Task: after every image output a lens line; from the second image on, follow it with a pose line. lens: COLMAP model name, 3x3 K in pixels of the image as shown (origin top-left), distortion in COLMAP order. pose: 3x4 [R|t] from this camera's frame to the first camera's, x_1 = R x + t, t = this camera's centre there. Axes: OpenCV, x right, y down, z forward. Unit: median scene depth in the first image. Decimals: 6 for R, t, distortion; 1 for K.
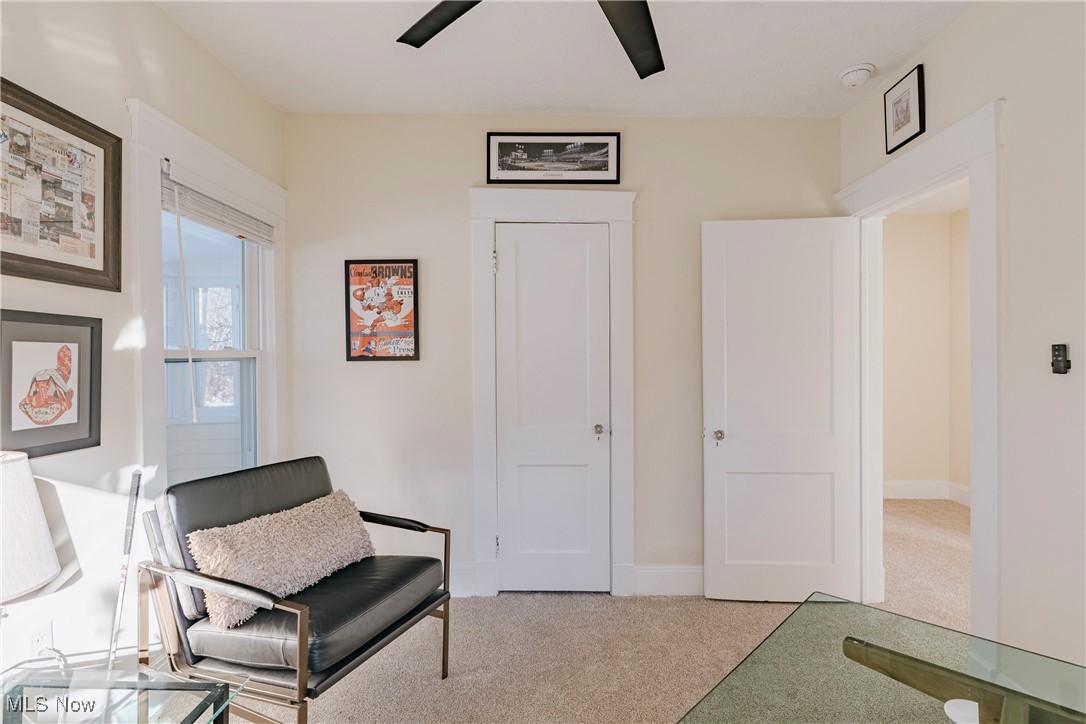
lens RADIAL K [[531.6, 0, 541.6], [0, 531.6, 355.5], [0, 0, 1]] dist [0.000360, 0.000286]
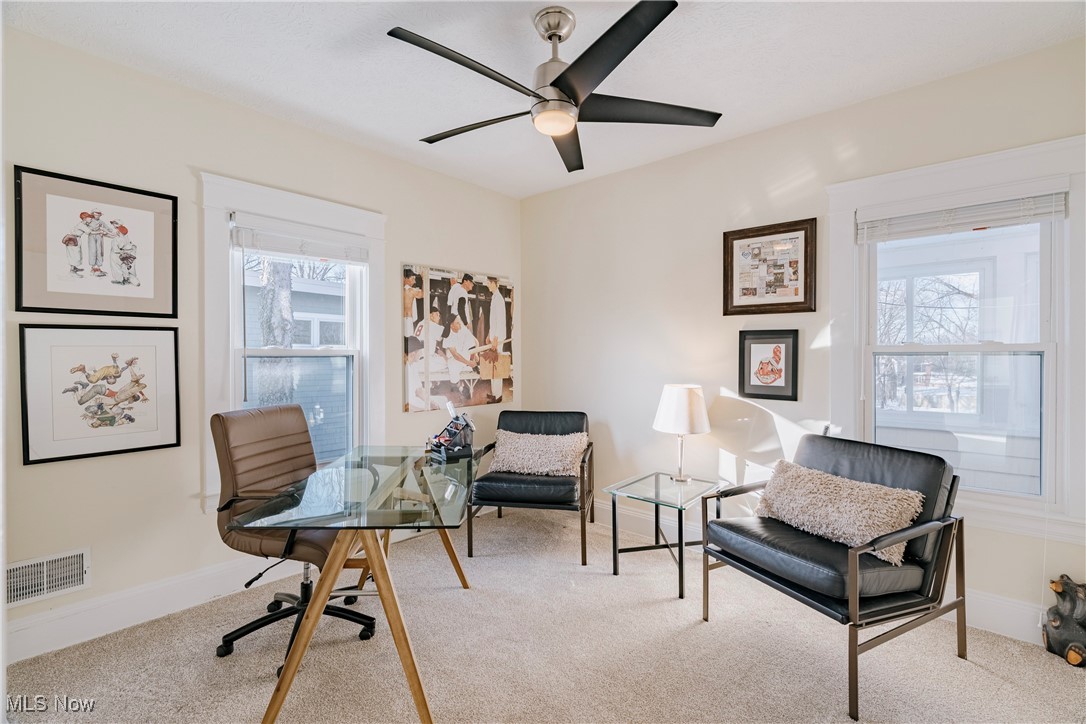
lens RADIAL K [[494.0, 0, 543.4], [0, 494.0, 357.4], [0, 0, 1]] dist [0.000482, 0.000016]
pose [[-0.663230, 0.010615, -0.748341, 1.006370], [0.002155, 0.999922, 0.012274, 0.001213], [0.748413, 0.006528, -0.663201, 1.533808]]
